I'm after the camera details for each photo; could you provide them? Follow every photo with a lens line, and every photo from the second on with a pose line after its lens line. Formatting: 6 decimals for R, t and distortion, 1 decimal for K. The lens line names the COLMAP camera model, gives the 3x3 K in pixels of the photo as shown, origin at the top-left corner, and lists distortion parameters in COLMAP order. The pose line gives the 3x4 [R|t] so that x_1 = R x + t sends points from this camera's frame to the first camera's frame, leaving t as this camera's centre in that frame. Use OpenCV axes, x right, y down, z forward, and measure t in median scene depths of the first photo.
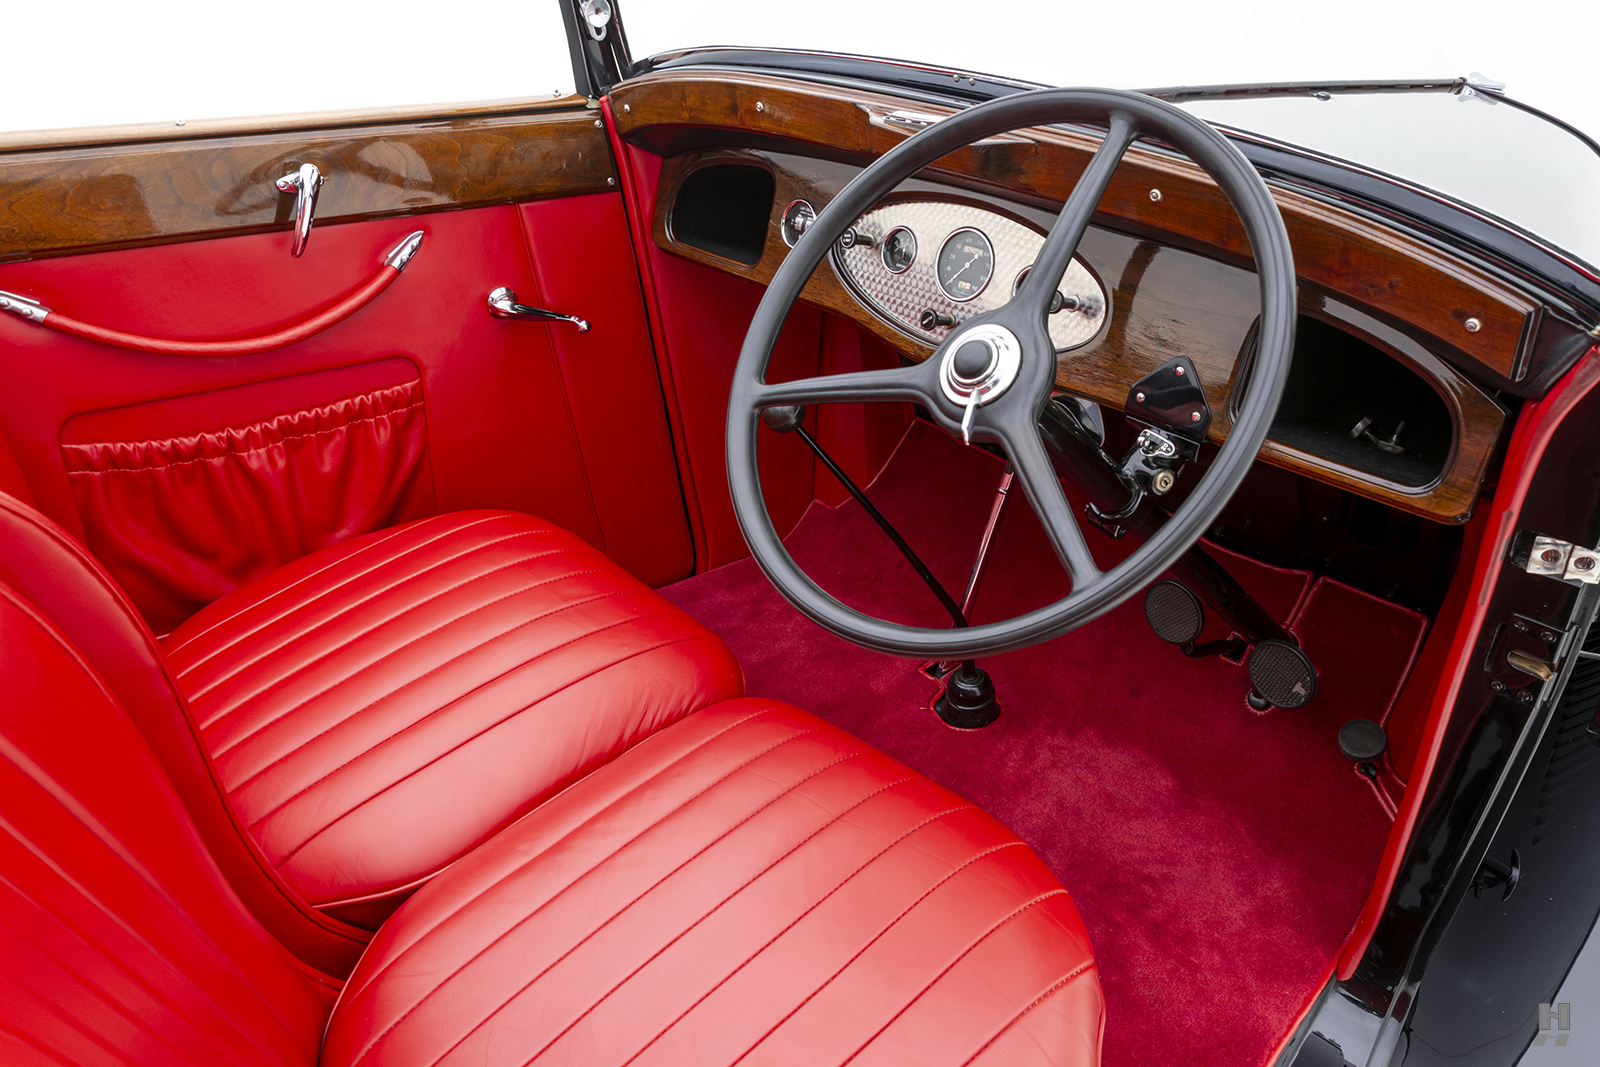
lens RADIAL K [[1248.9, 0, 800.9], [0, 1248.9, 527.7], [0, 0, 1]] dist [0.005521, -0.008409]
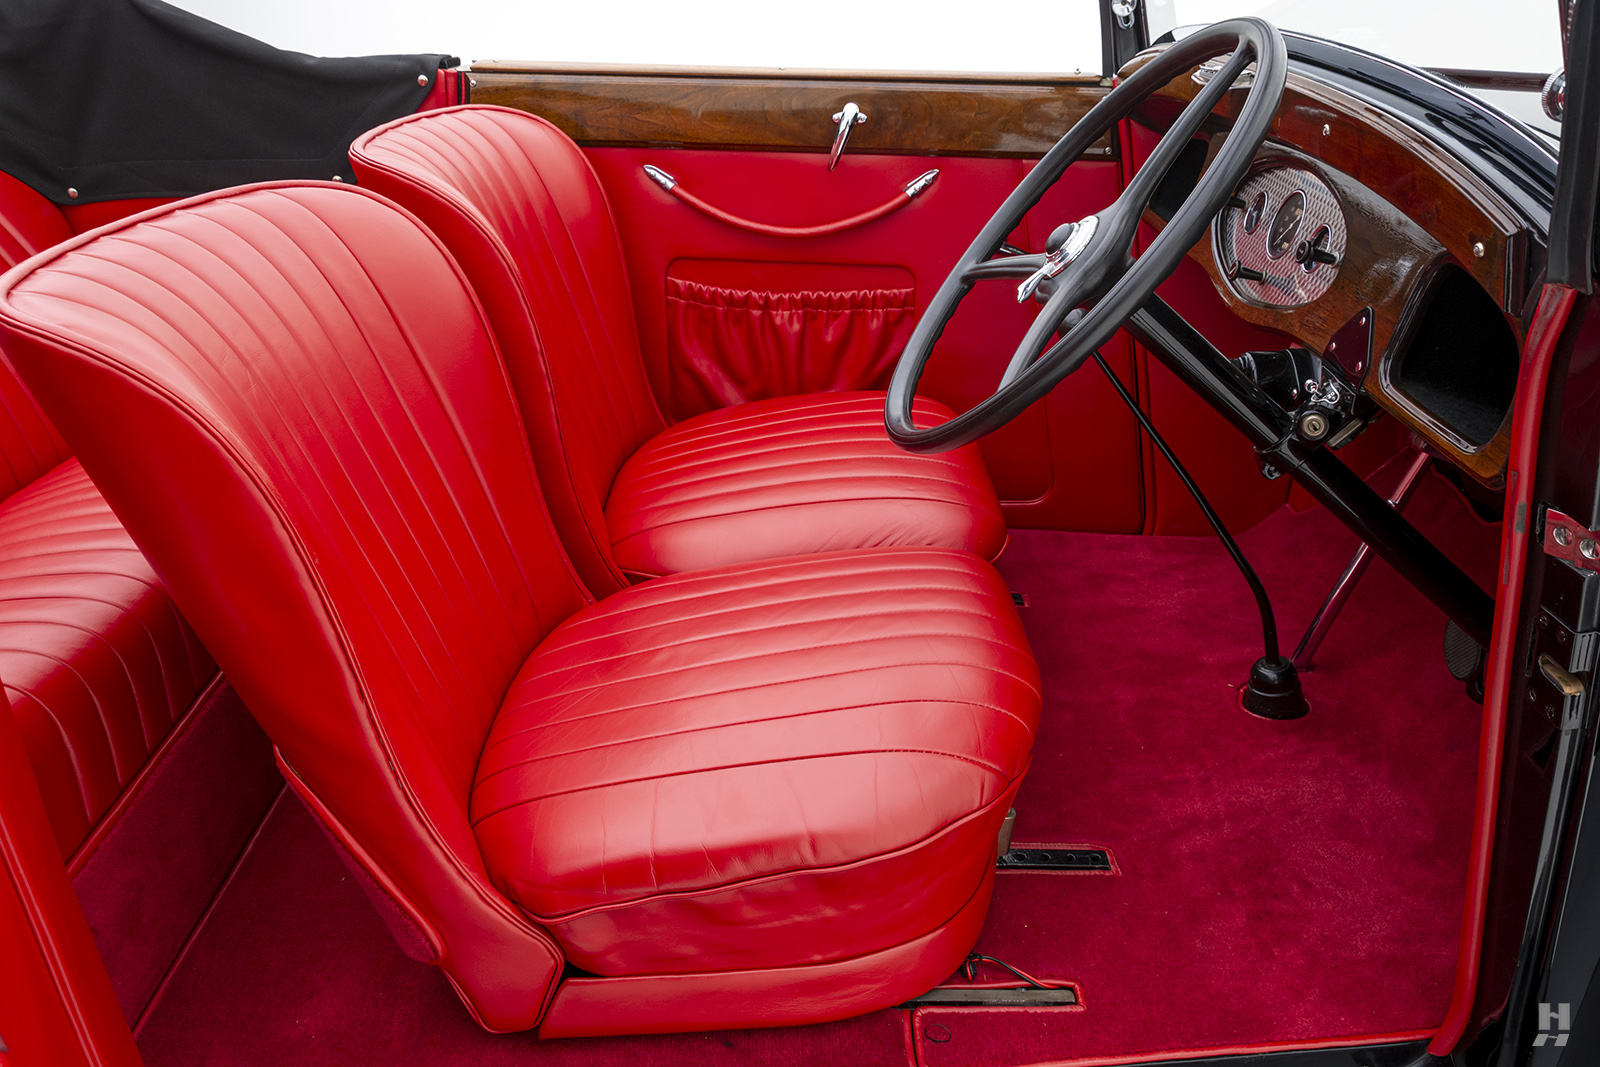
lens RADIAL K [[1248.9, 0, 789.7], [0, 1248.9, 537.8], [0, 0, 1]] dist [0.005521, -0.008409]
pose [[0.721667, 0.269268, -0.637724, 0.518096], [-0.303398, 0.951082, 0.058244, 0.093152], [0.622211, 0.151451, 0.768060, -0.010743]]
